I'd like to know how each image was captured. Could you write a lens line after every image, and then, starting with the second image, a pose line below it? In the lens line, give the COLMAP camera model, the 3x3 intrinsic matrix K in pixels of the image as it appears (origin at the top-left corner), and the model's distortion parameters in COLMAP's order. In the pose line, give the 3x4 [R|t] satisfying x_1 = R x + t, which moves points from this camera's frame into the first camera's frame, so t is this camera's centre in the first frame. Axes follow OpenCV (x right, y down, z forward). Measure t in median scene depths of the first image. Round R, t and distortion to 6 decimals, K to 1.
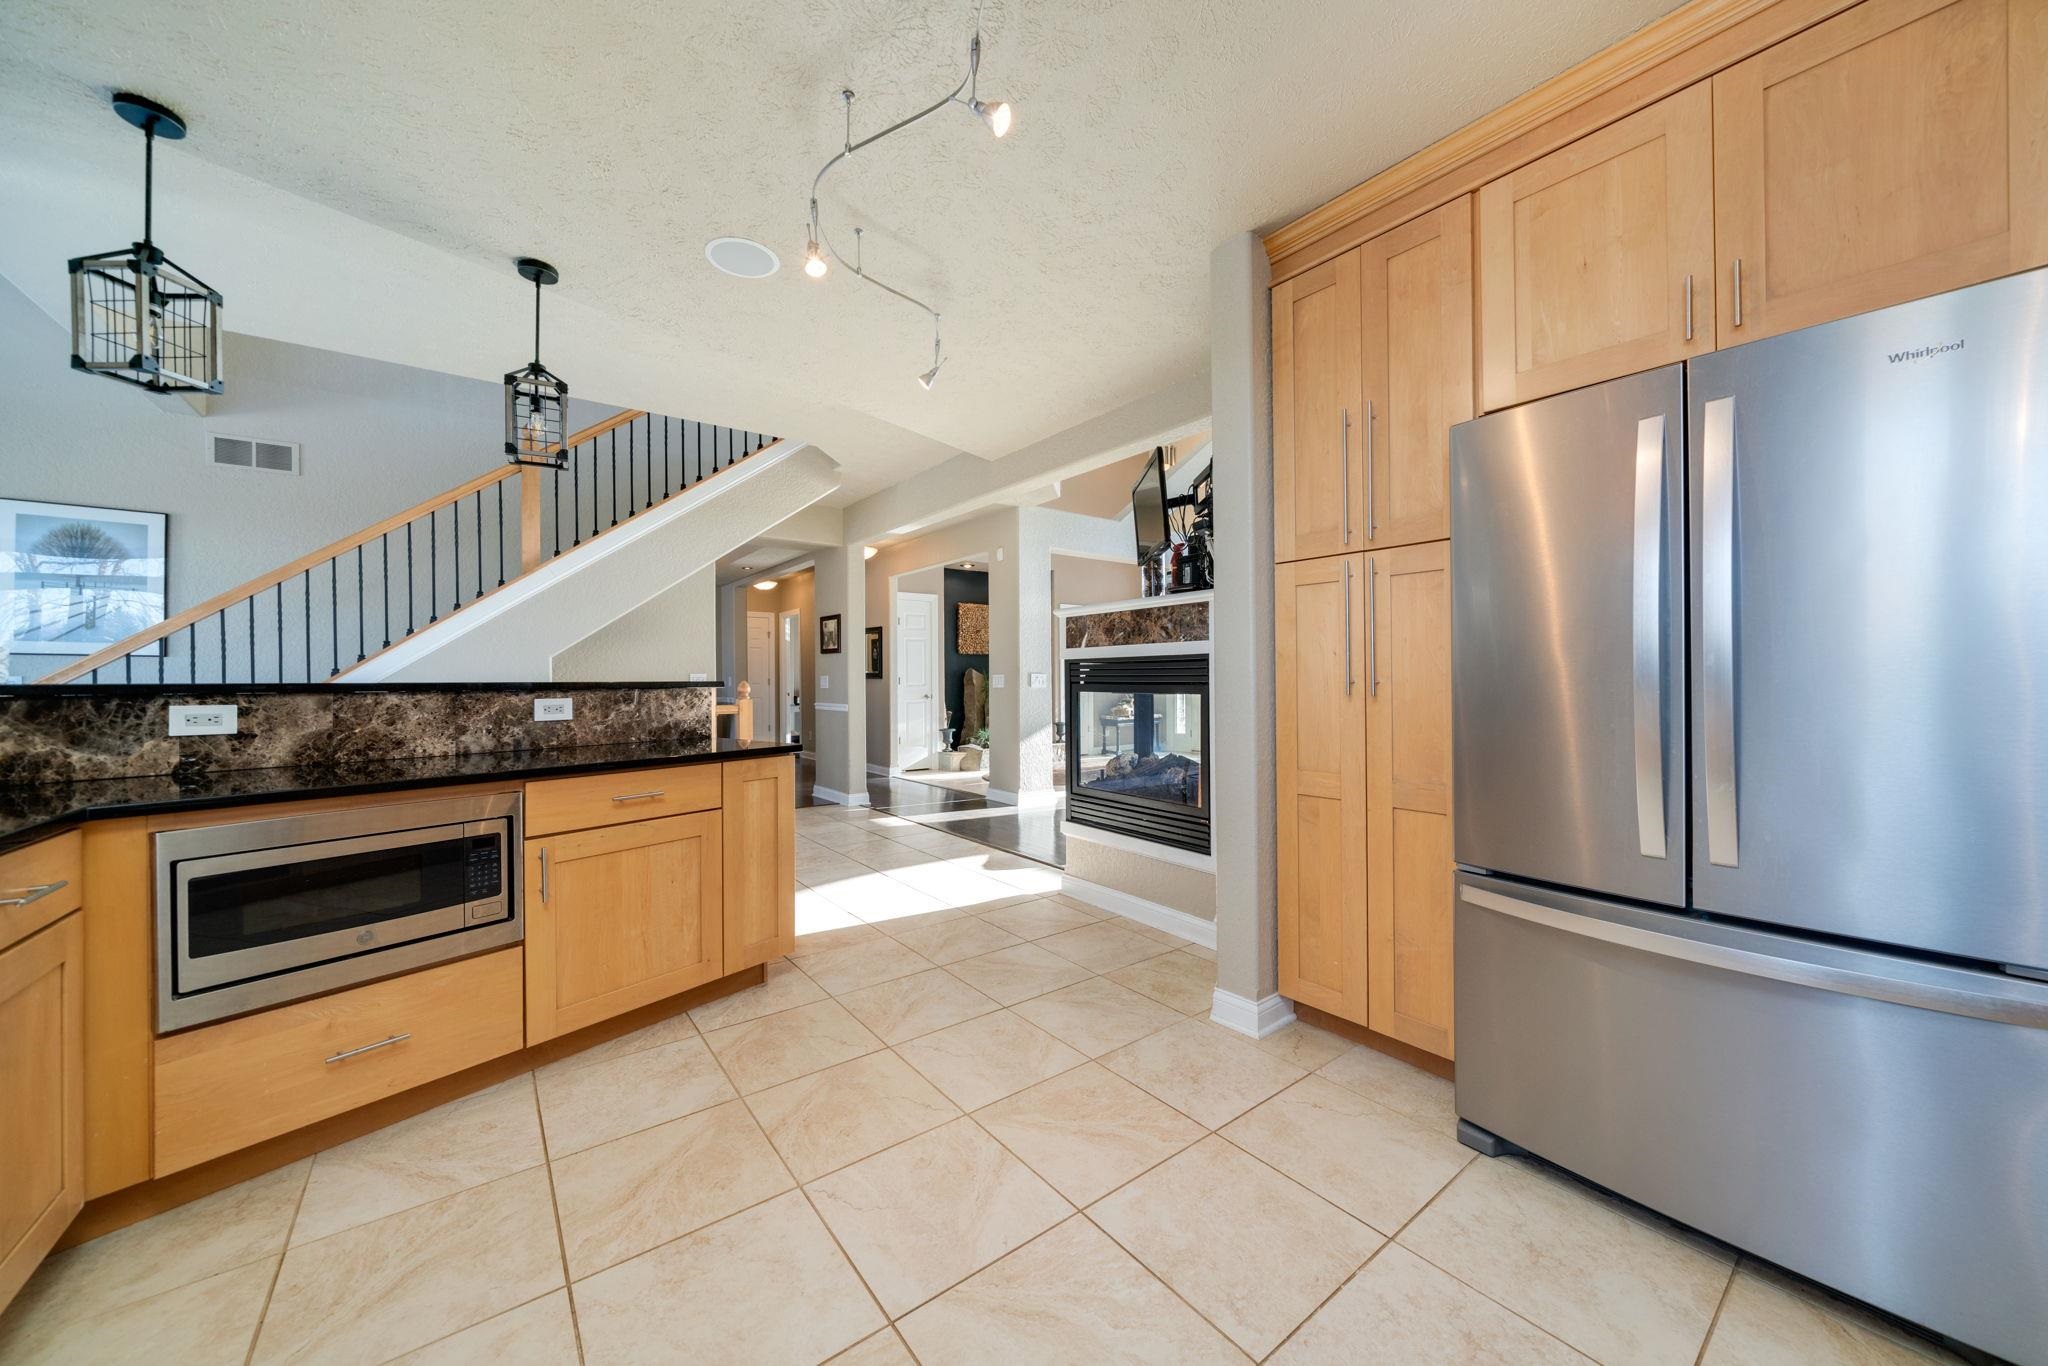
lens RADIAL K [[749.8, 0, 1023.3], [0, 749.8, 679.7], [0, 0, 1]] dist [0.002762, 0.000151]
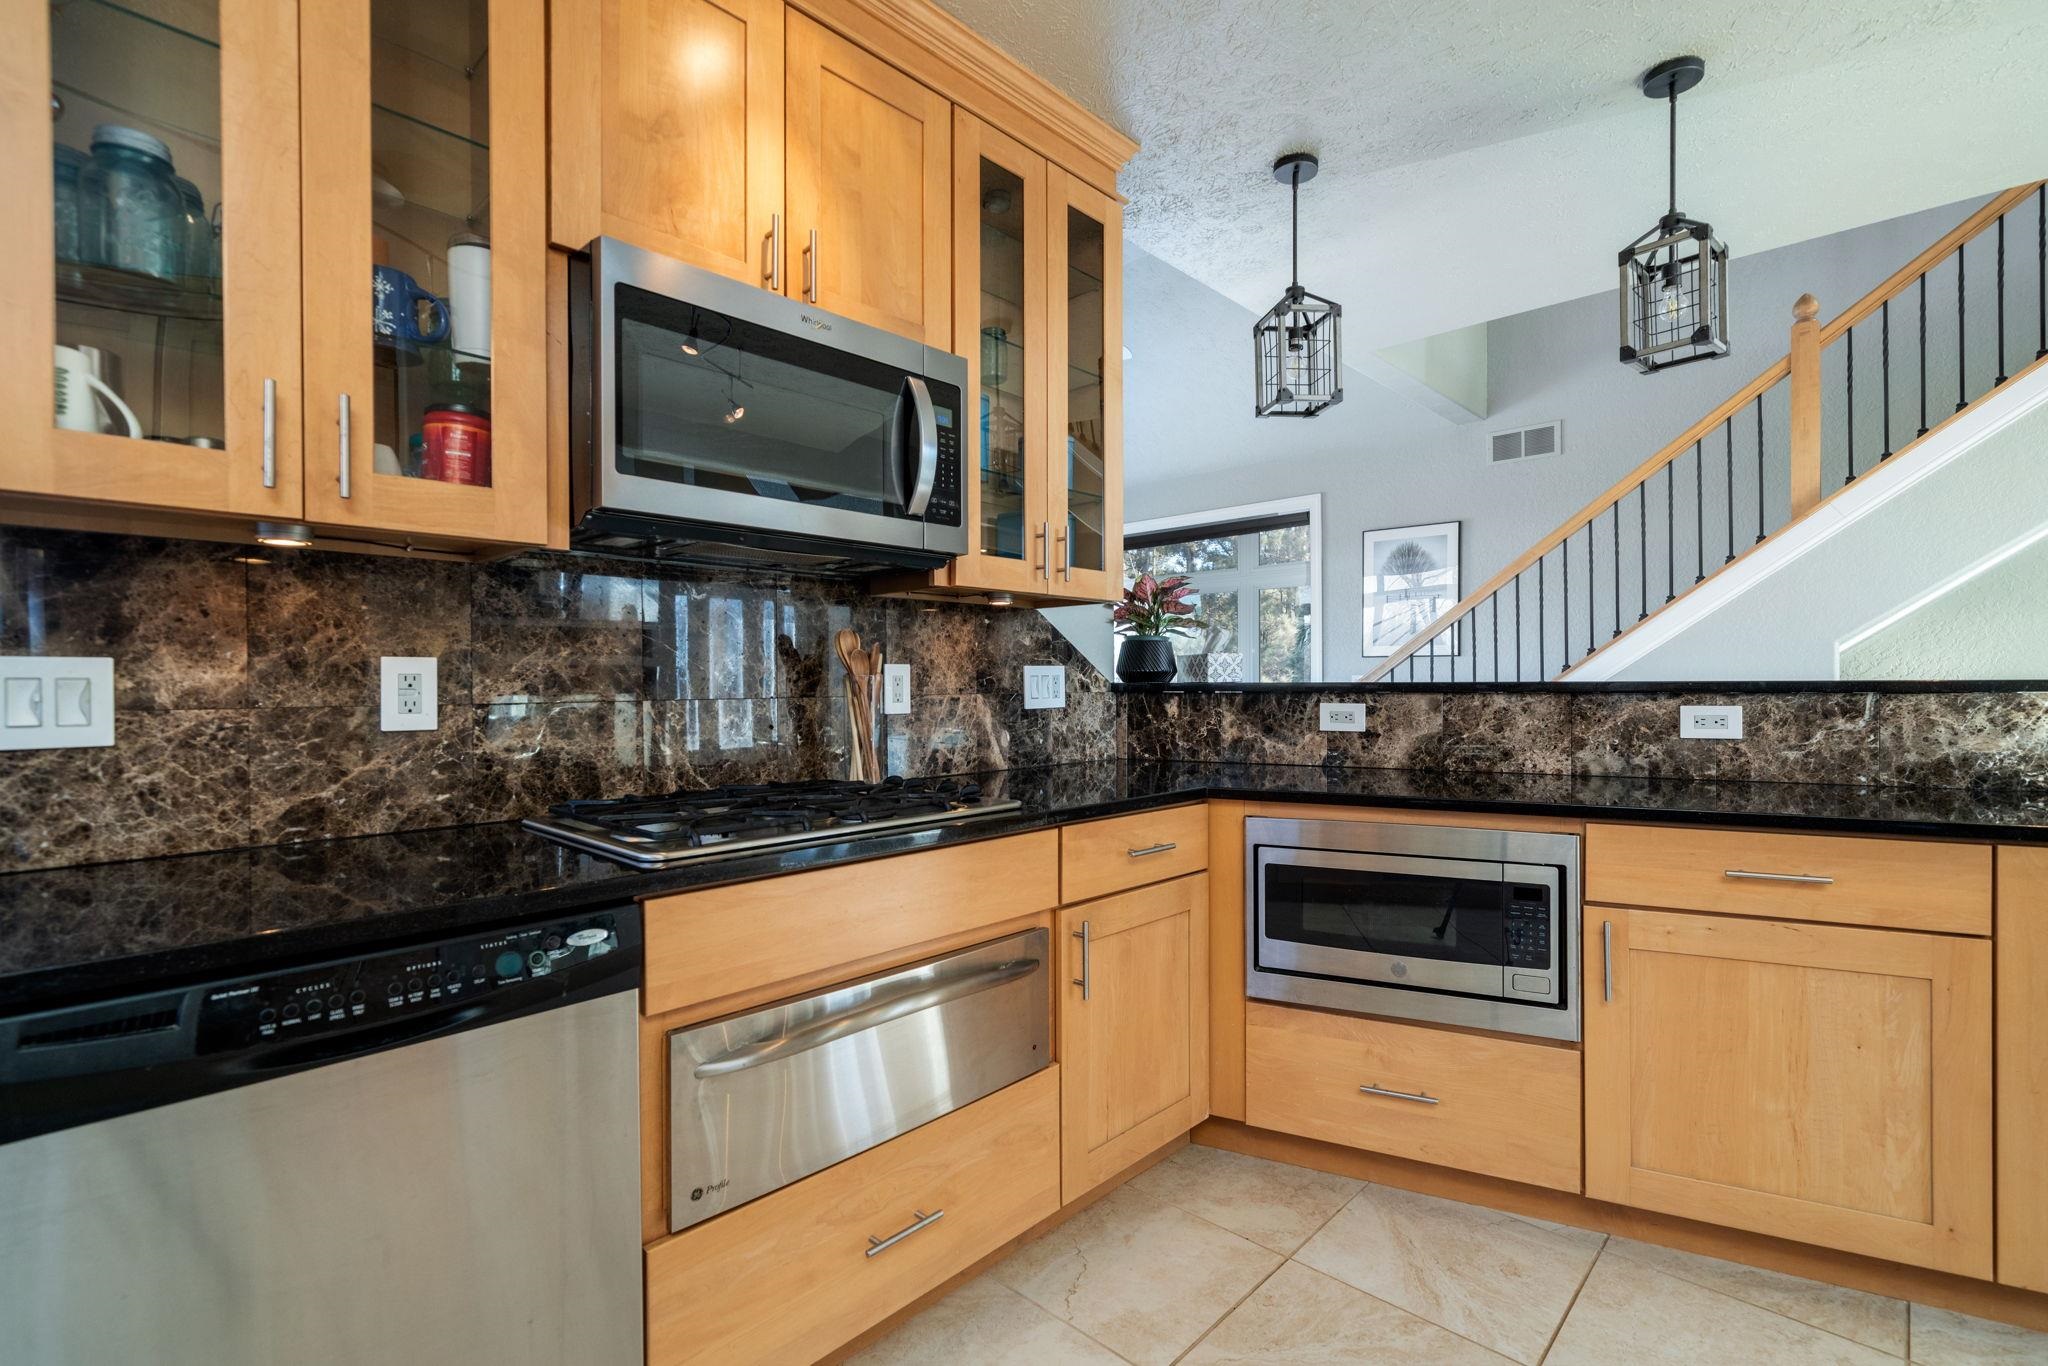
lens RADIAL K [[940.1, 0, 1021.2], [0, 940.1, 687.1], [0, 0, 1]] dist [-0.001019, 0.000199]
pose [[0.156920, 0.007765, -0.987581, 0.114272], [0.003728, 0.999957, 0.008454, -0.000863], [0.987604, -0.005008, 0.156884, 0.301028]]
